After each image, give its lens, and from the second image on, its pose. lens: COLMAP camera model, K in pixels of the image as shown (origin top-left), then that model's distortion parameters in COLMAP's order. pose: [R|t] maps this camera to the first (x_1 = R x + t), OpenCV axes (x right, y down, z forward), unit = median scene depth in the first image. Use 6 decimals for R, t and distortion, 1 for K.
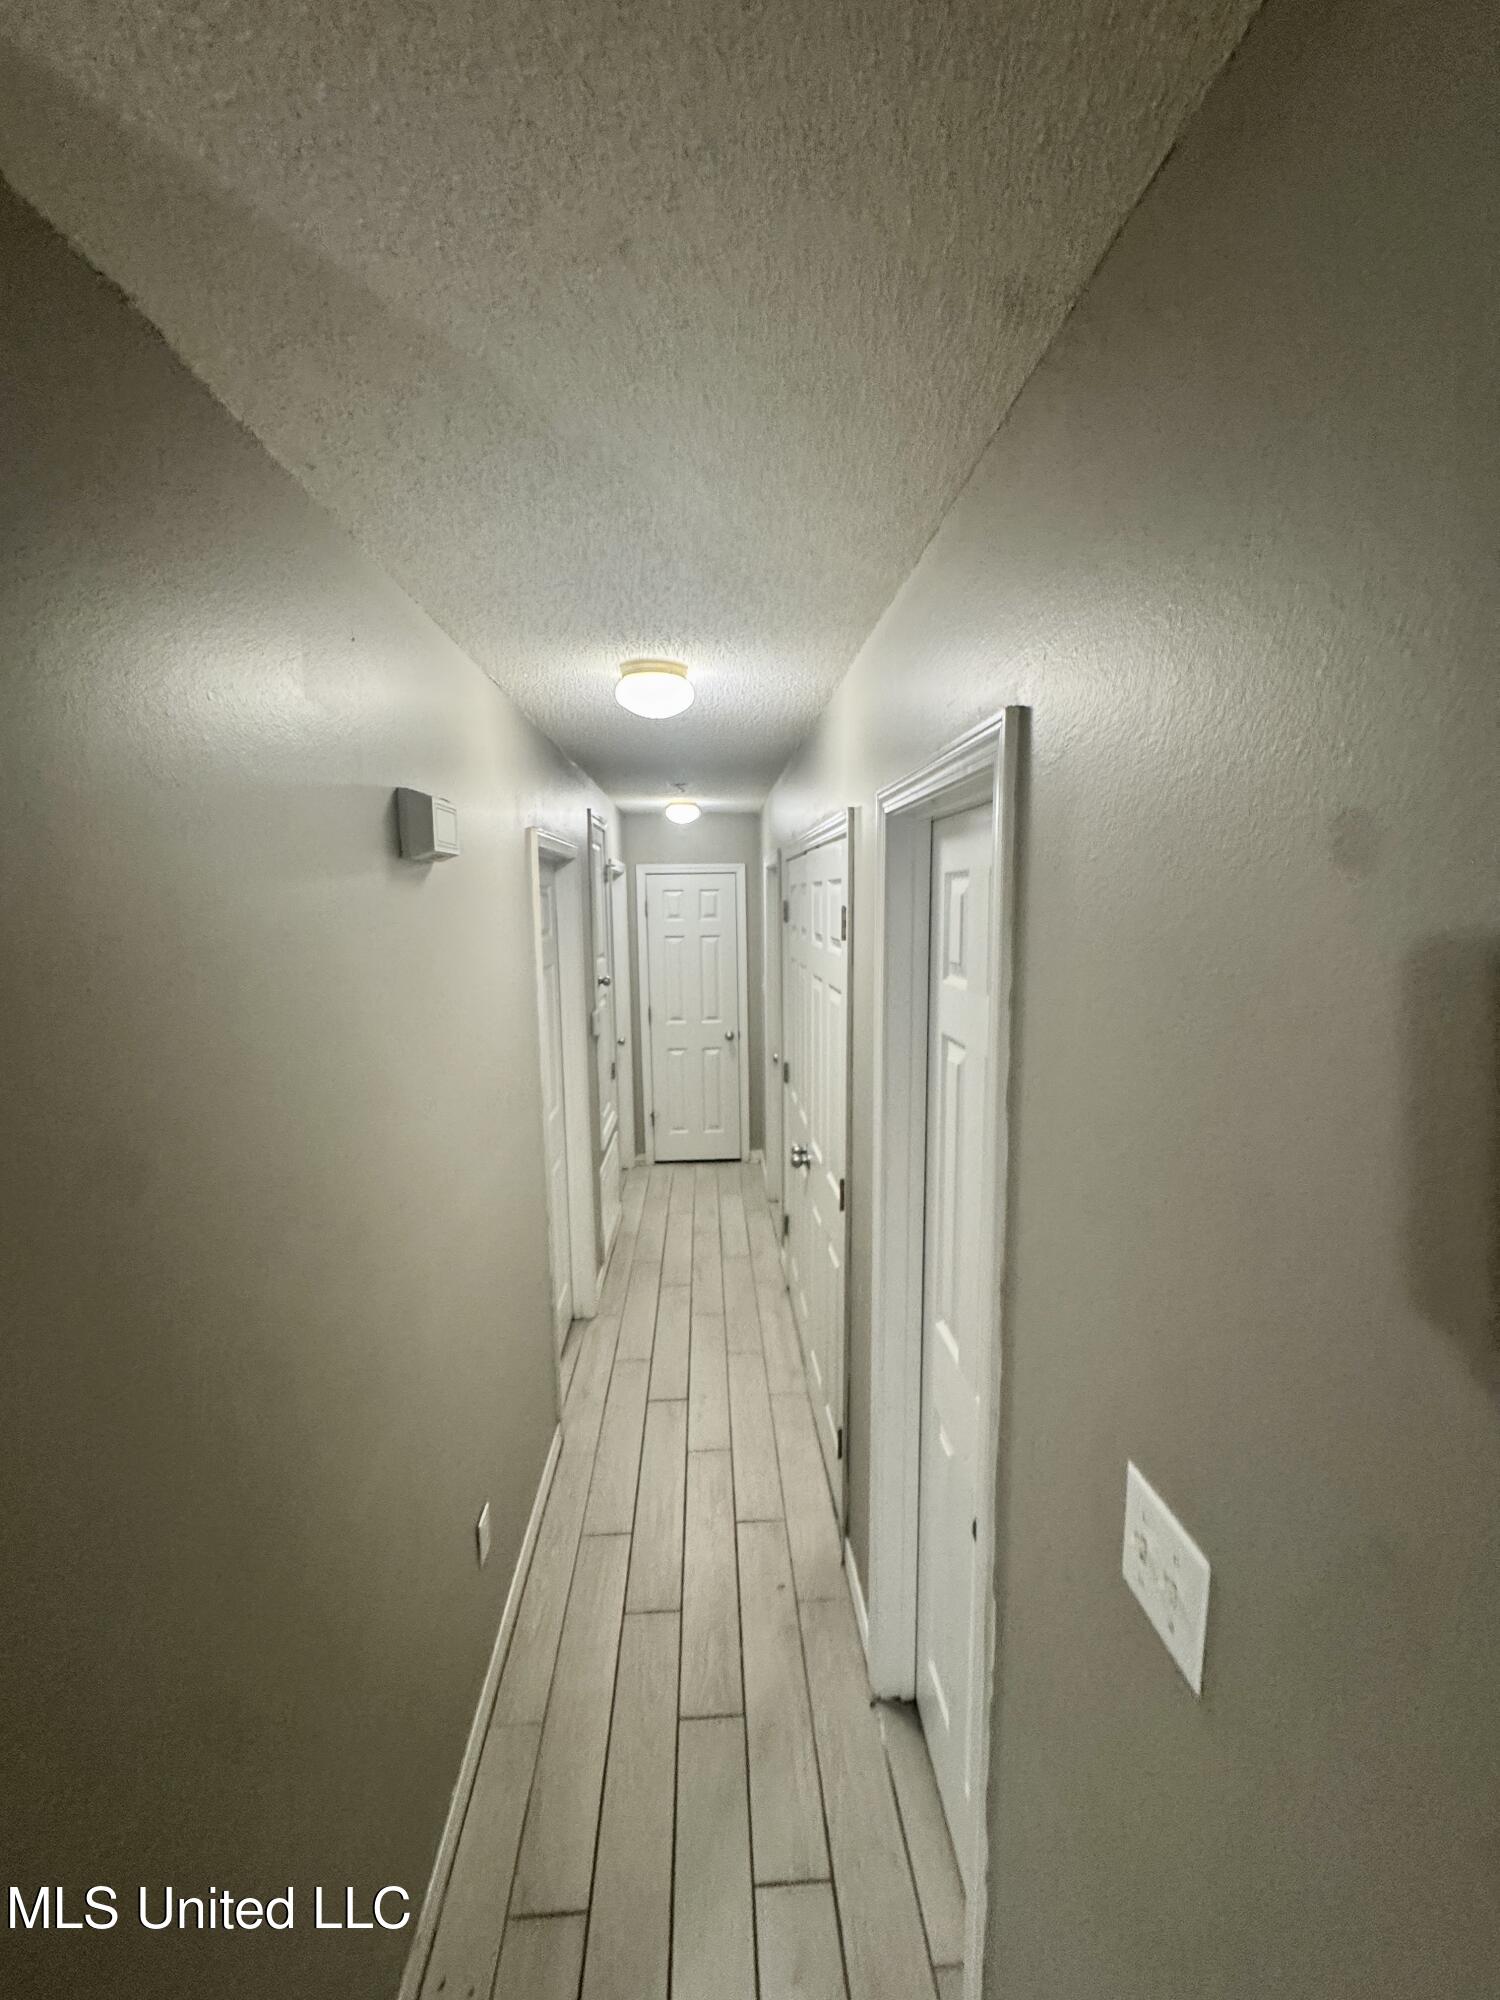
lens RADIAL K [[794.1, 0, 748.7], [0, 794.1, 997.1], [0, 0, 1]] dist [-0.000029, 0.000351]
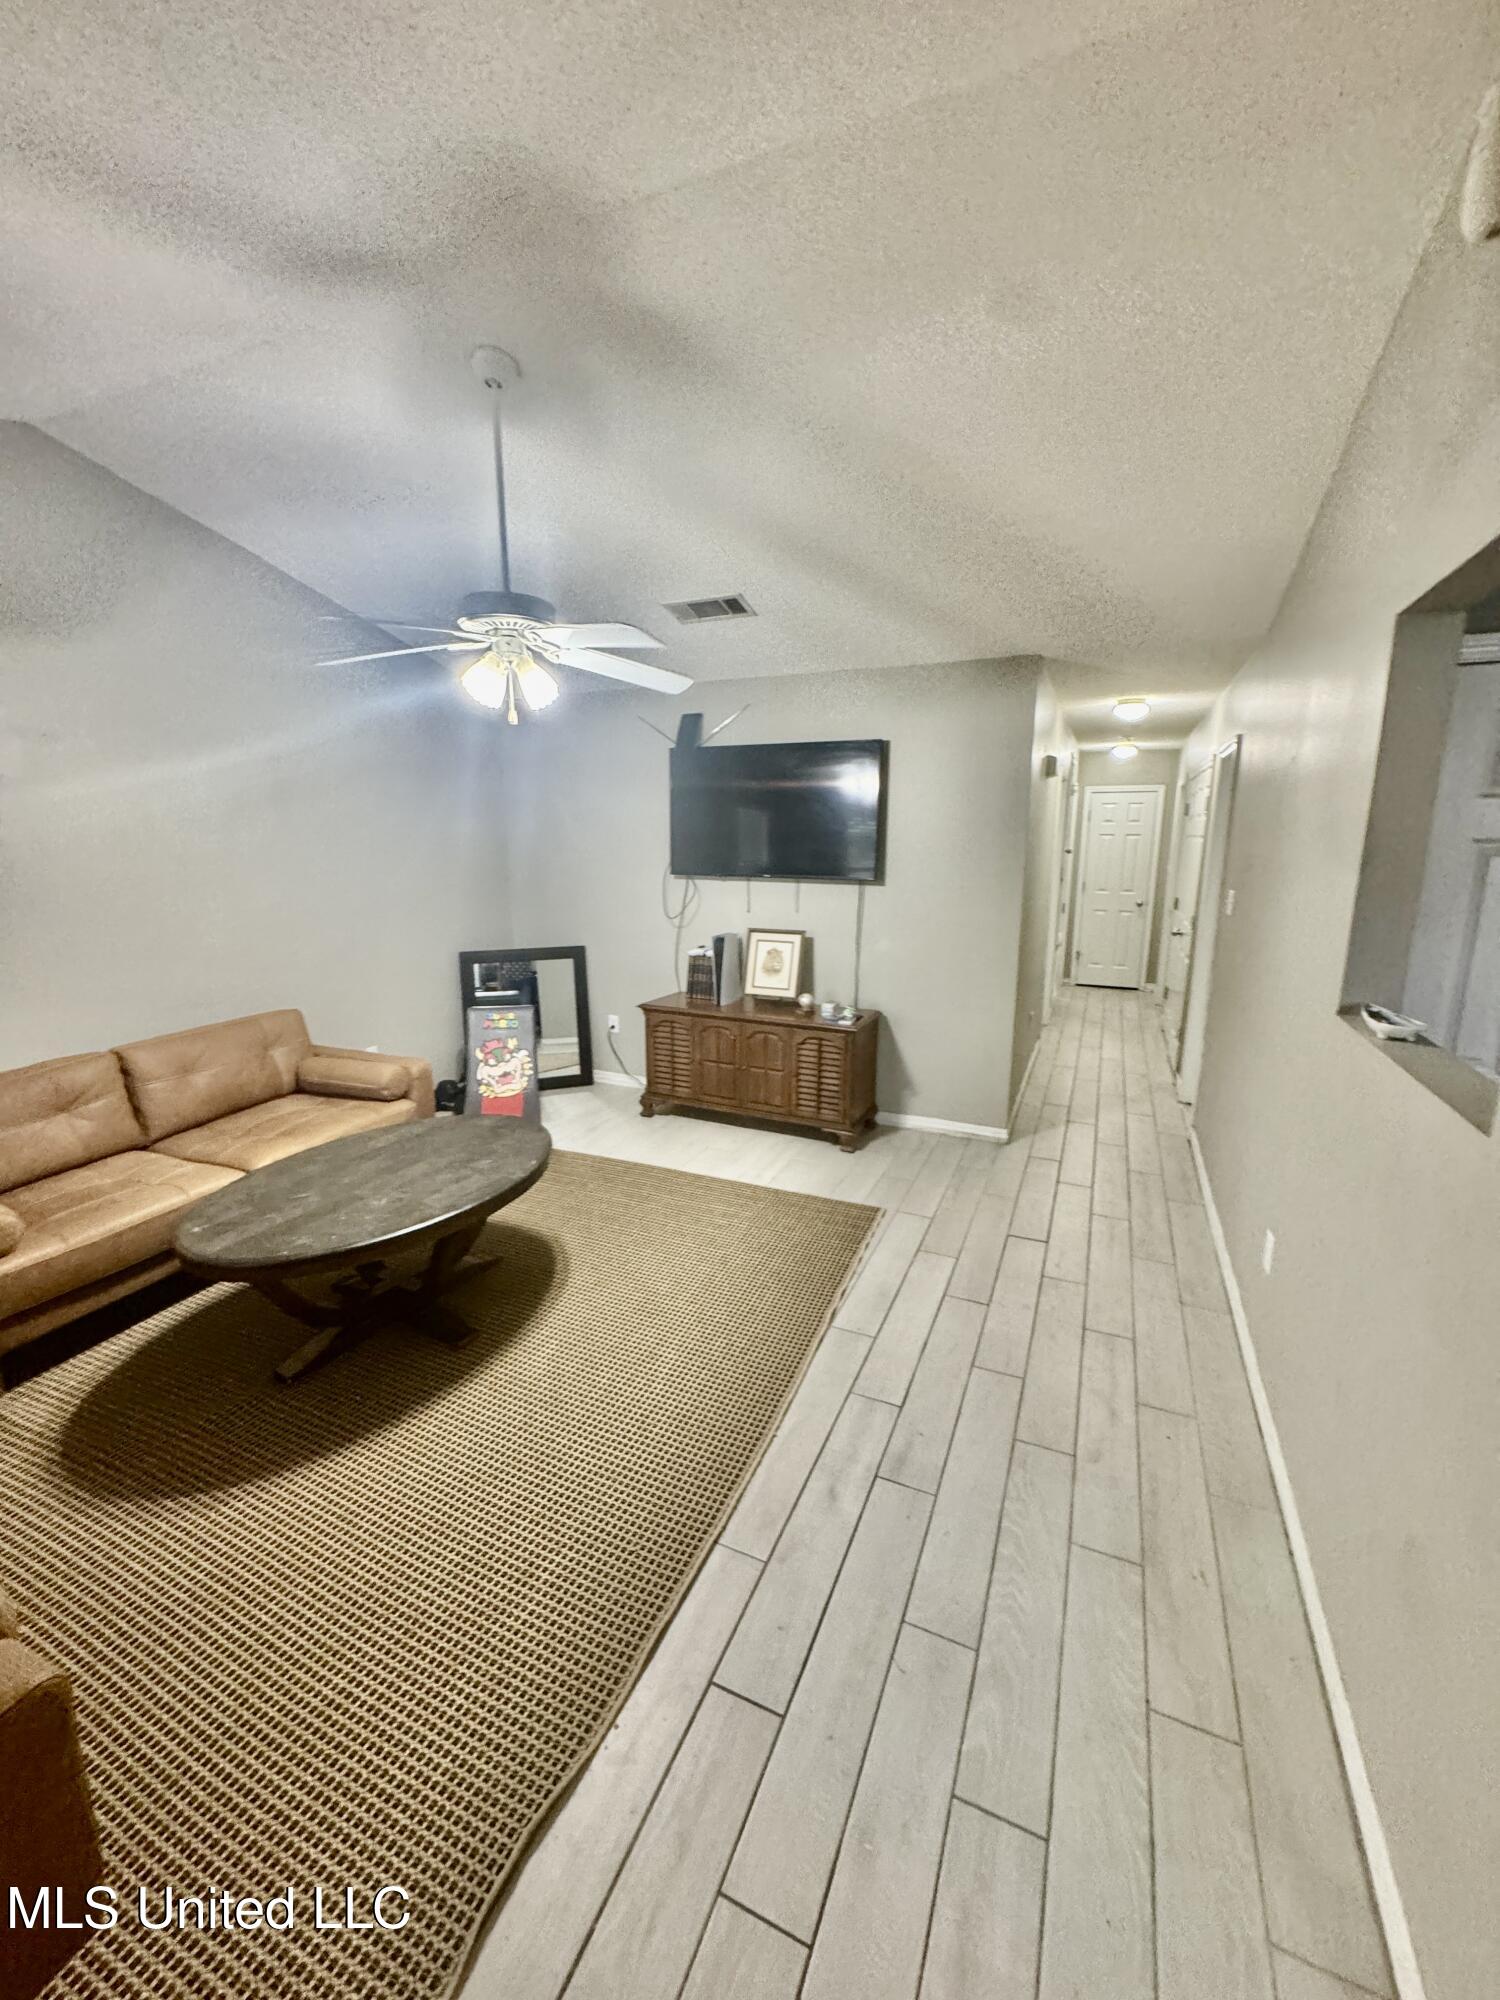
lens RADIAL K [[794.1, 0, 751.5], [0, 794.1, 995.9], [0, 0, 1]] dist [-0.000029, 0.000351]
pose [[0.888352, 0.104815, -0.447039, 0.014503], [-0.067369, 0.992814, 0.098906, 0.133105], [0.454194, -0.057747, 0.889030, -0.712566]]
